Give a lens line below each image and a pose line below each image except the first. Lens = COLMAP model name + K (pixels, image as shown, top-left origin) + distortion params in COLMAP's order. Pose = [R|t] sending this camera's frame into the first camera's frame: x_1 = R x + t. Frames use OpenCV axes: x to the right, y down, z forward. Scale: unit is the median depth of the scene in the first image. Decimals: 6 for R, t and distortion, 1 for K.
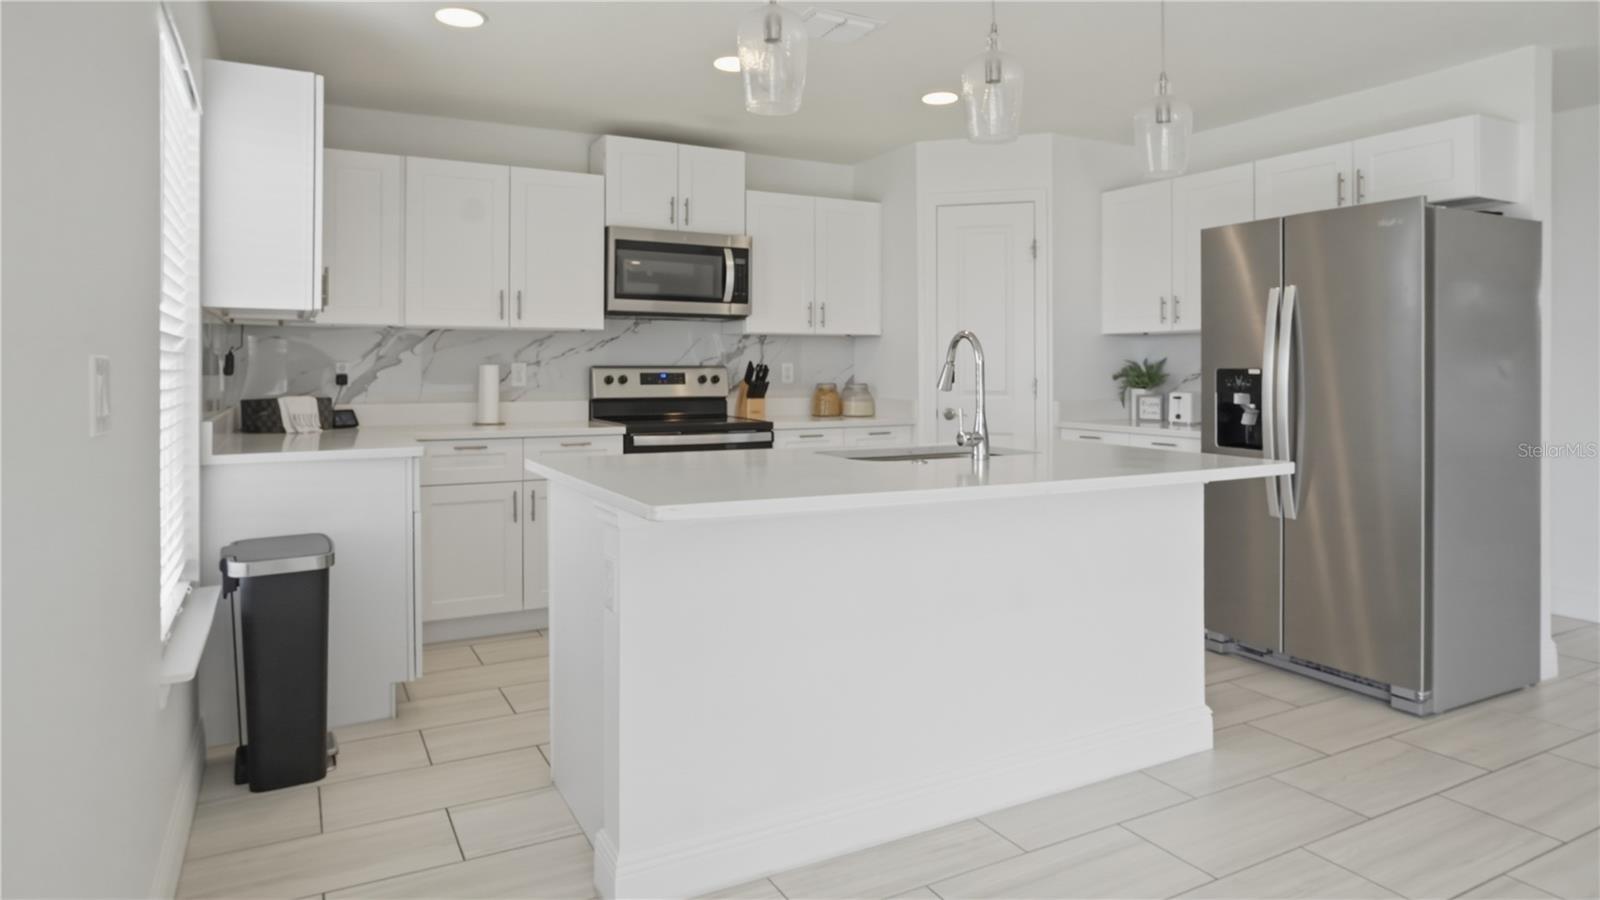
lens RADIAL K [[956.7, 0, 805.4], [0, 956.7, 367.4], [0, 0, 1]] dist [-0.017449, 0.000449]
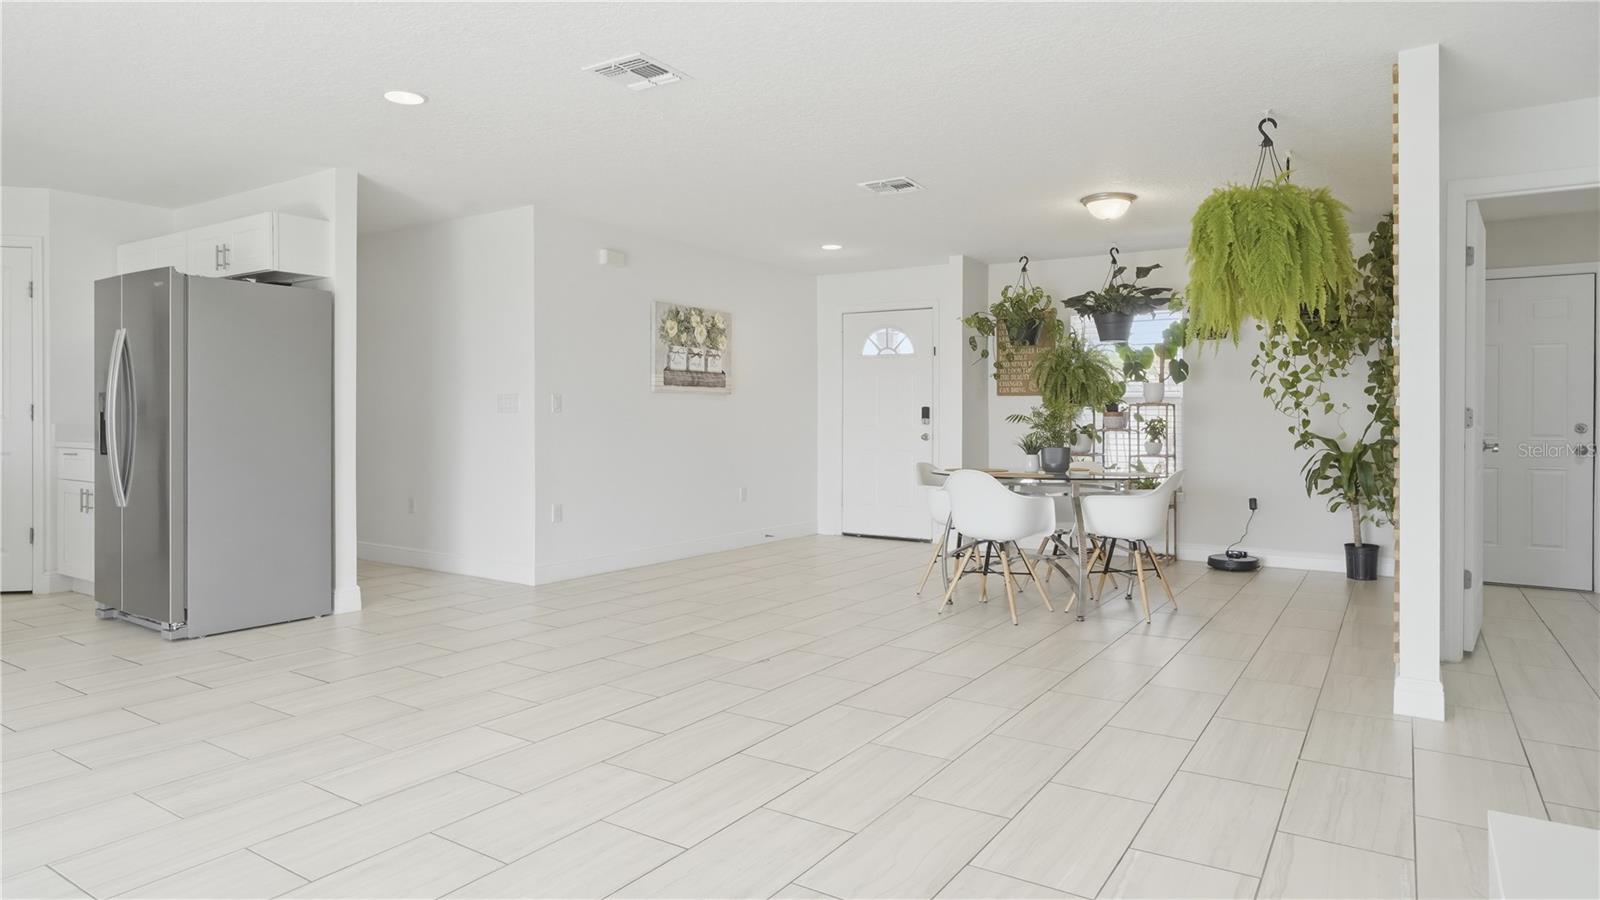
lens RADIAL K [[936.6, 0, 805.2], [0, 936.6, 426.1], [0, 0, 1]] dist [-0.040156, 0.036797]
pose [[0.880720, 0.001108, 0.473637, 0.542950], [-0.005033, 0.999963, 0.007020, 0.025896], [-0.473611, -0.008567, 0.880692, -0.416687]]
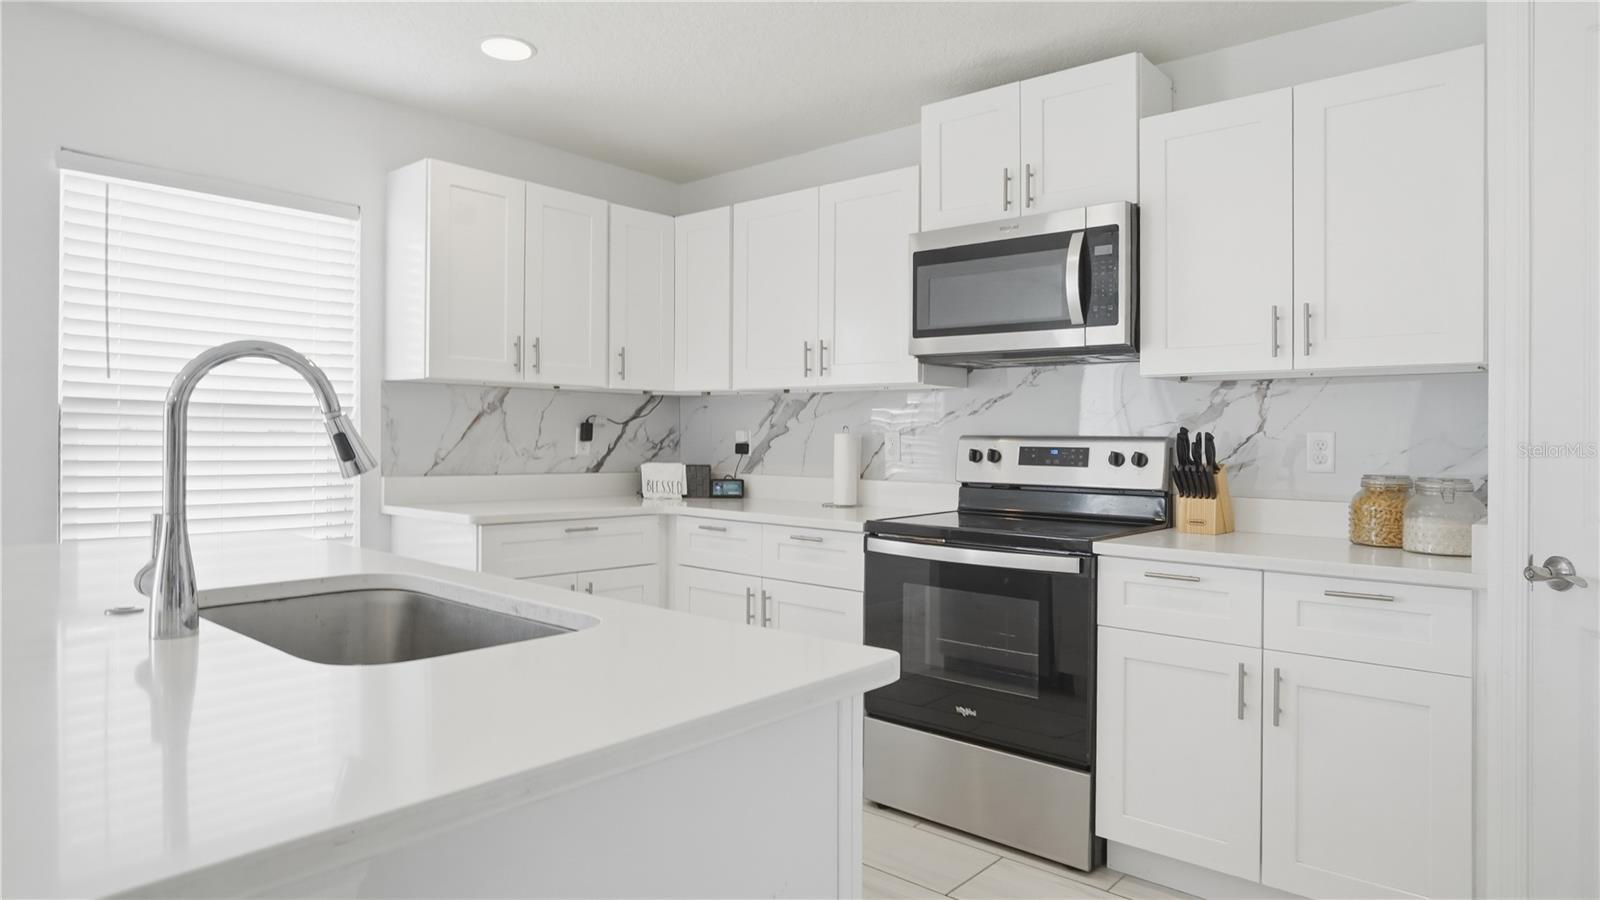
lens RADIAL K [[936.6, 0, 805.2], [0, 936.6, 426.1], [0, 0, 1]] dist [-0.040156, 0.036797]
pose [[0.352168, -0.010109, -0.935882, 0.390536], [-0.012570, 0.999800, -0.015529, 0.003524], [0.935852, 0.017233, 0.351971, 0.657305]]
